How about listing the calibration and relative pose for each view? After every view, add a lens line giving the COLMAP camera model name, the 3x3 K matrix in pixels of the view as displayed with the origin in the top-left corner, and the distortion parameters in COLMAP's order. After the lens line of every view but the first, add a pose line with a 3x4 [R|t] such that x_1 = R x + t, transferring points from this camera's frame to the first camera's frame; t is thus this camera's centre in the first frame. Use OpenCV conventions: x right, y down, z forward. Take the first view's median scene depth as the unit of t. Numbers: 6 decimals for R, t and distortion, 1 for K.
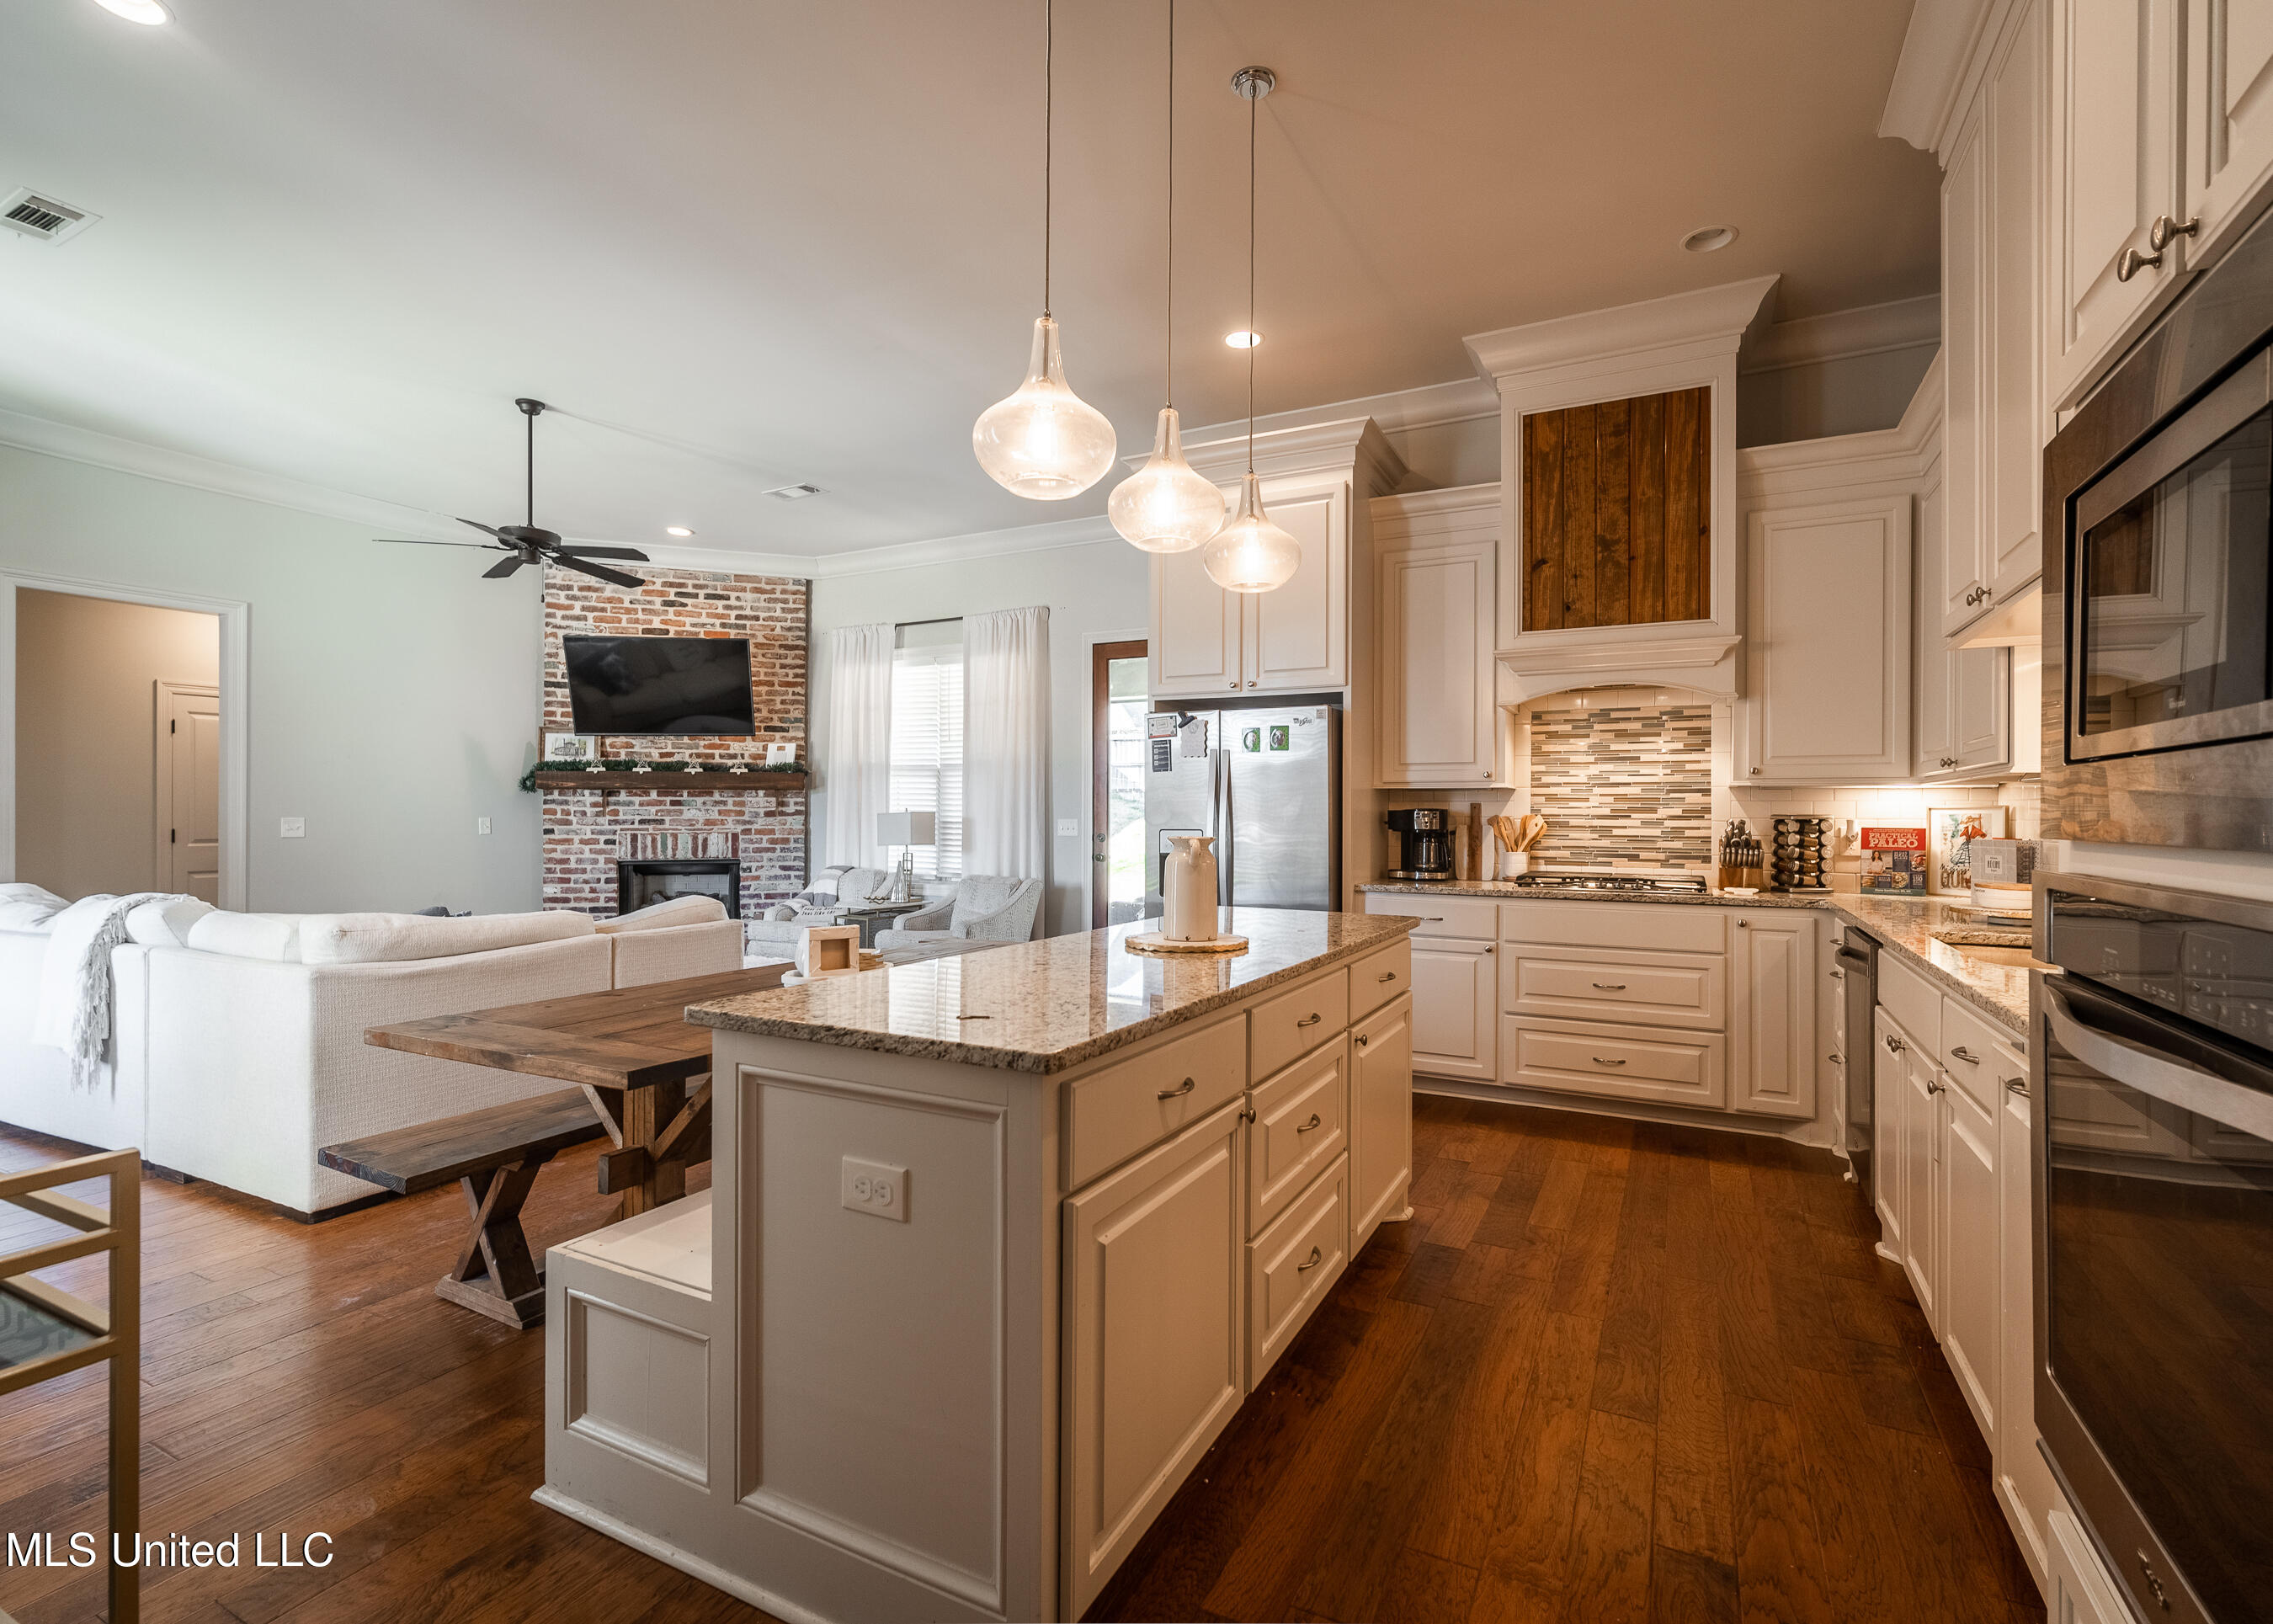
lens RADIAL K [[1057.0, 0, 1136.6], [0, 1057.0, 810.0], [0, 0, 1]] dist [-0.001791, -0.000117]
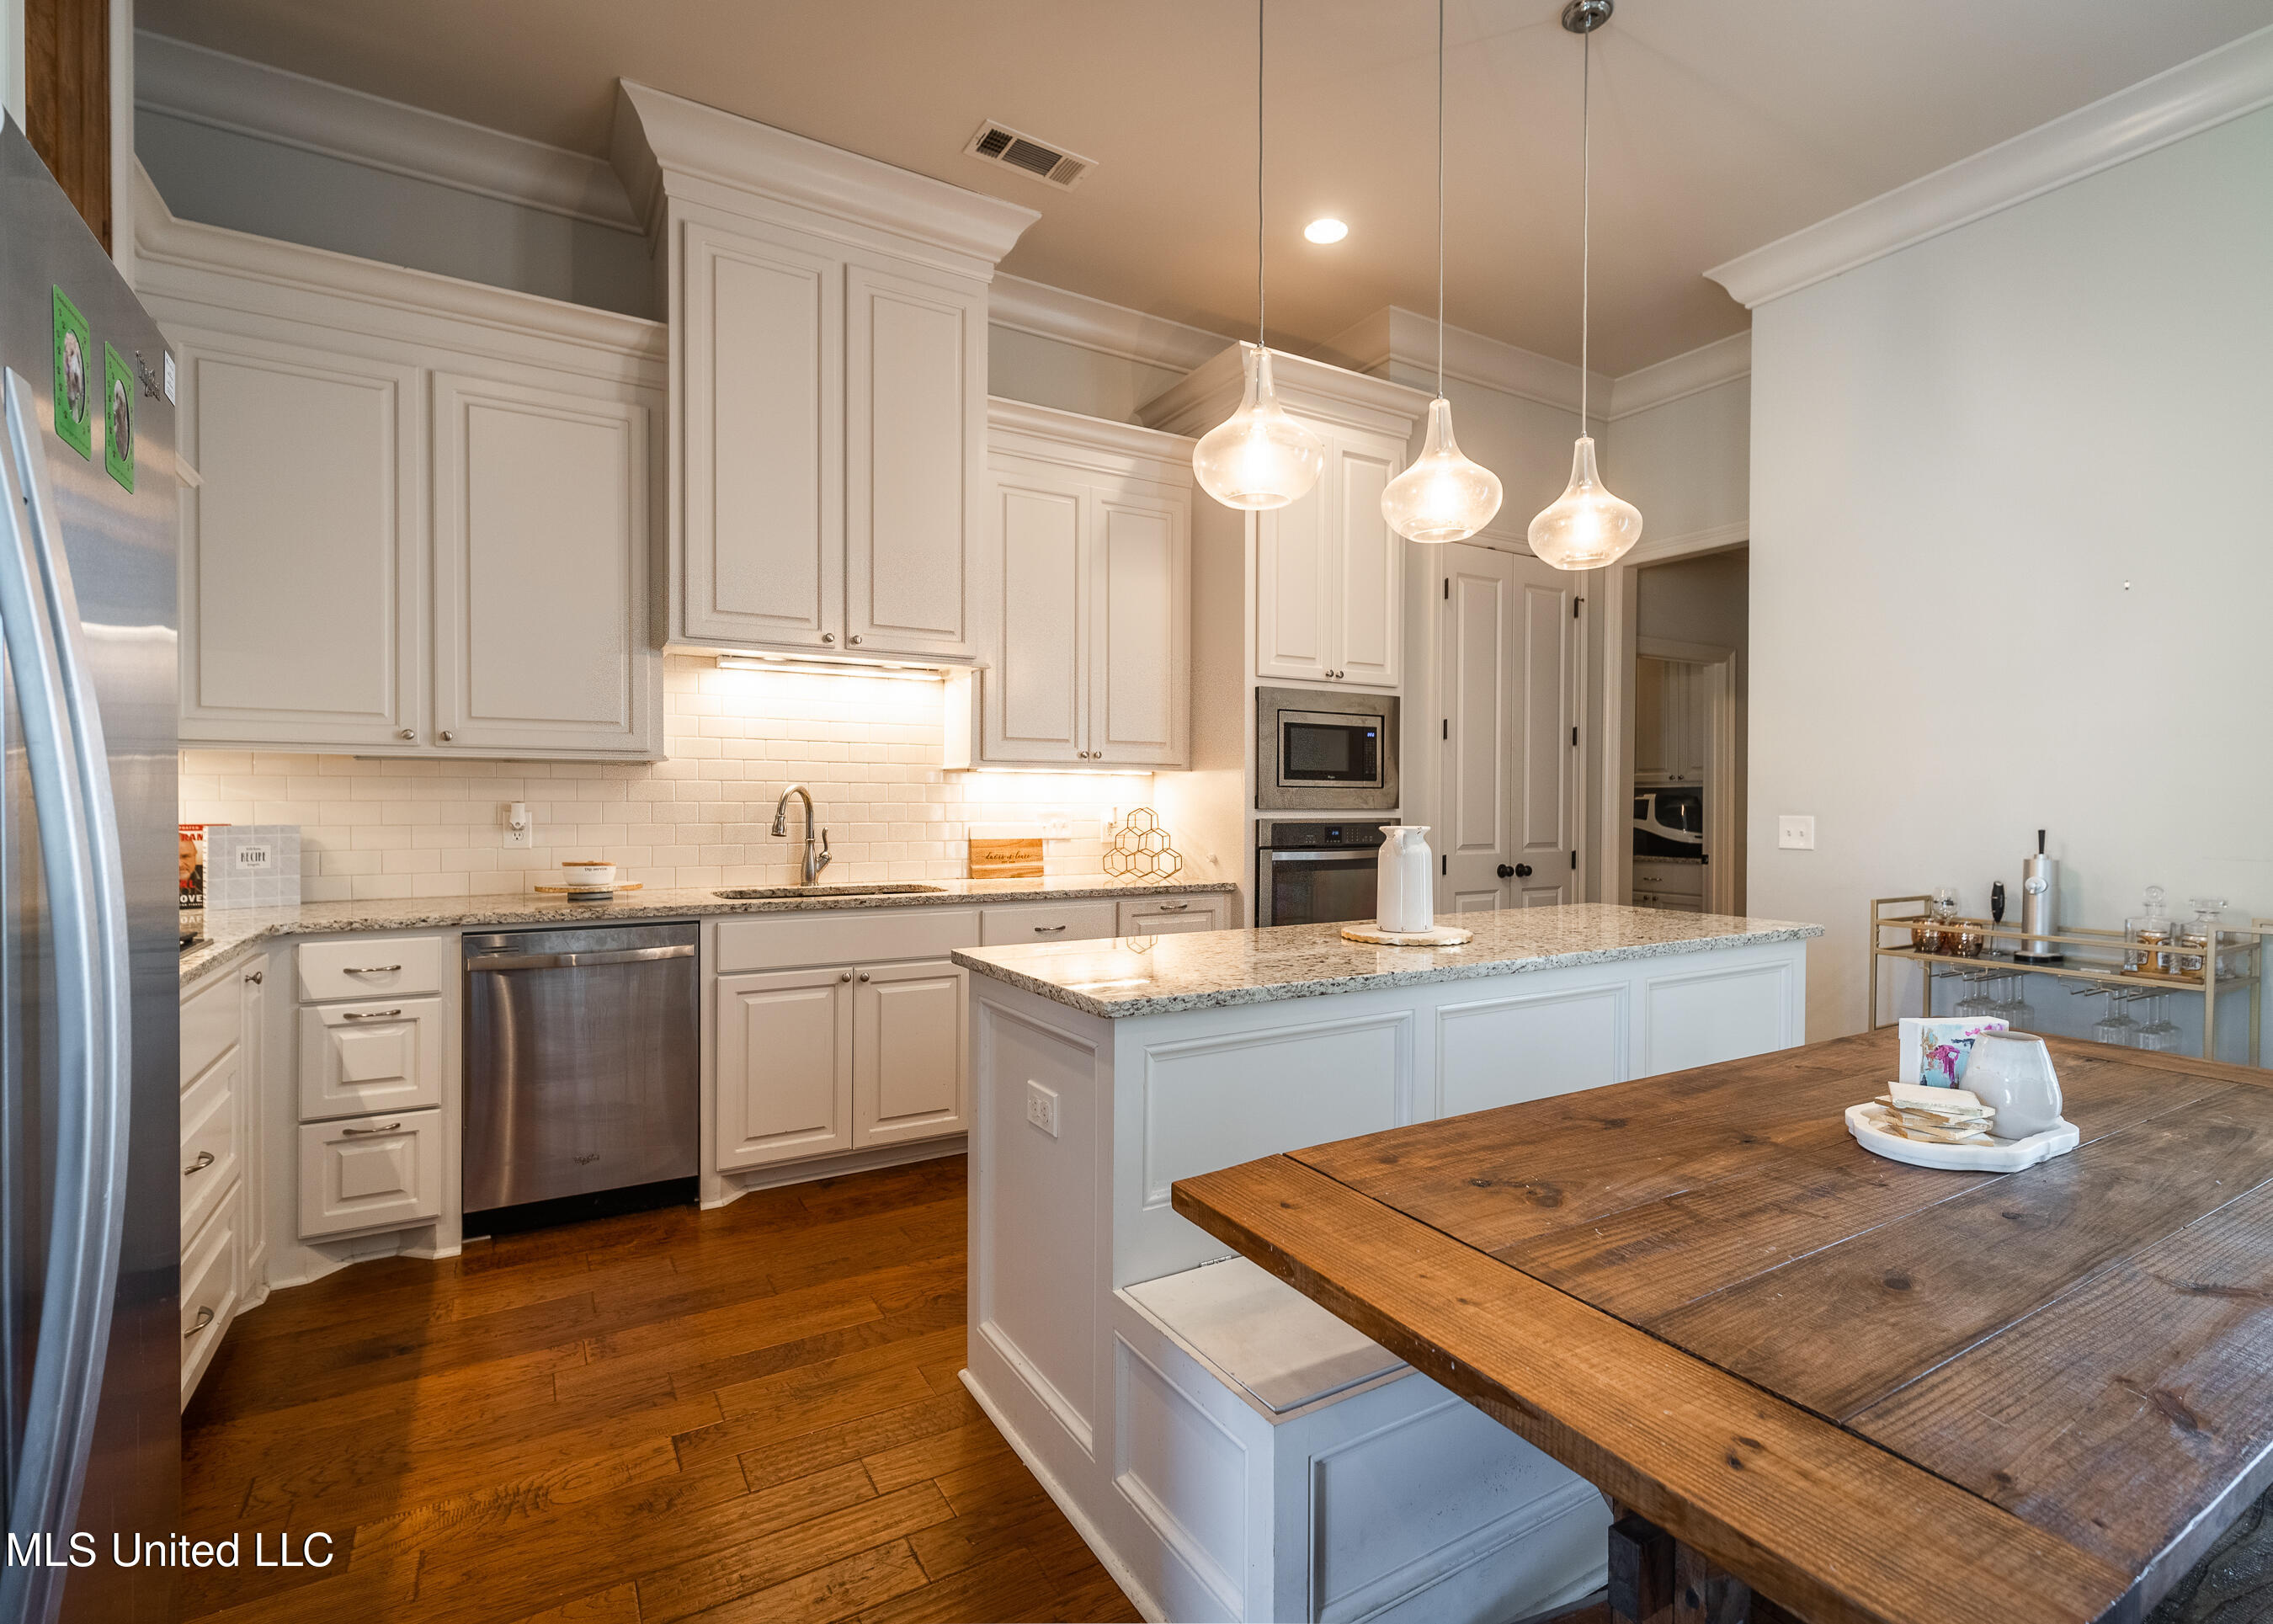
lens RADIAL K [[1057.0, 0, 1134.0], [0, 1057.0, 813.6], [0, 0, 1]] dist [-0.001791, -0.000117]
pose [[-0.847208, -0.009688, 0.531173, -0.177295], [-0.002456, 0.999894, 0.014319, 0.006800], [-0.531255, 0.010827, -0.847143, 1.411747]]
